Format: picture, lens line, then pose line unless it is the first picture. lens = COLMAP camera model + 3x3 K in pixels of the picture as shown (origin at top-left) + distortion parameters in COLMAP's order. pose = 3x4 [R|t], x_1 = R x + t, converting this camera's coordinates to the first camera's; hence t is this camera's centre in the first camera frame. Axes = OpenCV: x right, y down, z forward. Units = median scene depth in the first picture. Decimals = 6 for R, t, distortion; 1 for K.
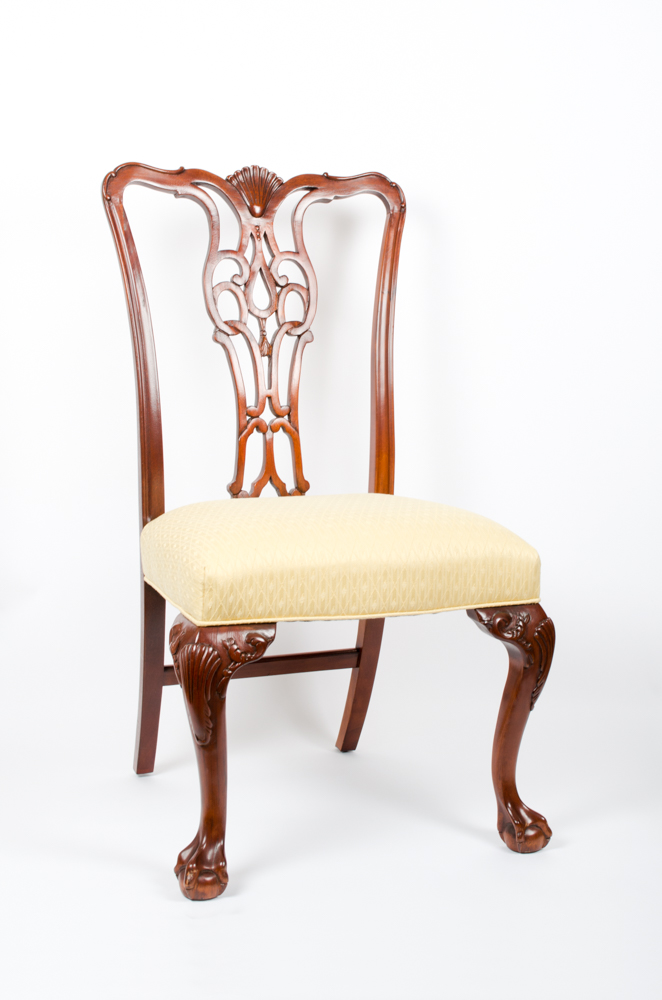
lens RADIAL K [[1649.1, 0, 332.5], [0, 1649.1, 484.4], [0, 0, 1]] dist [0.030115, 0.065057]
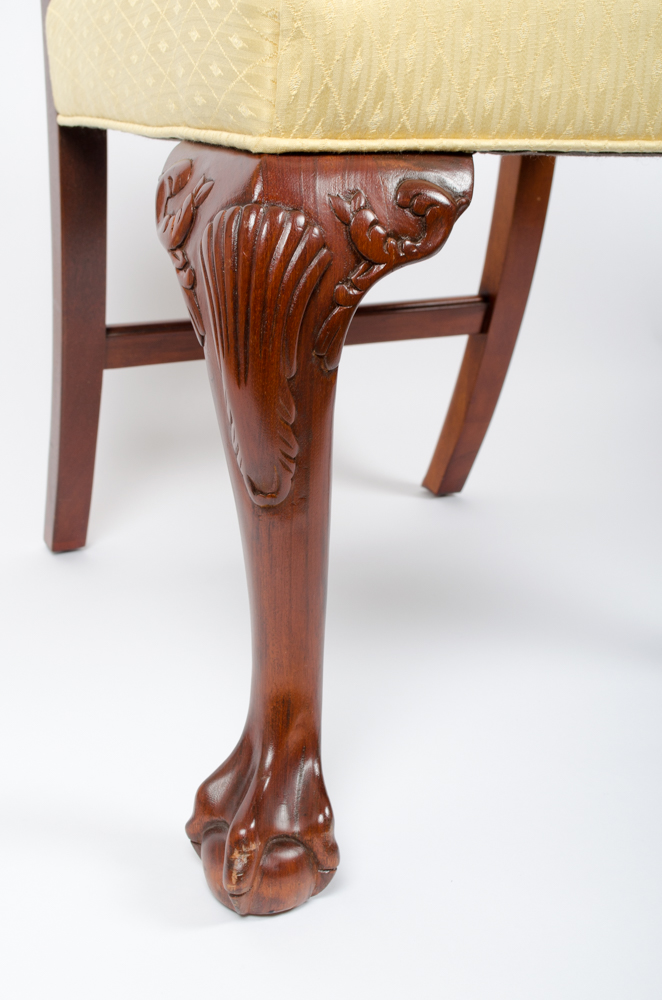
lens RADIAL K [[1498.3, 0, 331.0], [0, 1498.3, 500.0], [0, 0, 1]] dist [-0.000531, -0.005189]
pose [[0.995307, -0.021485, 0.094357, -0.095757], [0.004377, 0.984040, 0.177892, 0.100274], [-0.096673, -0.176644, 0.979516, 0.688366]]
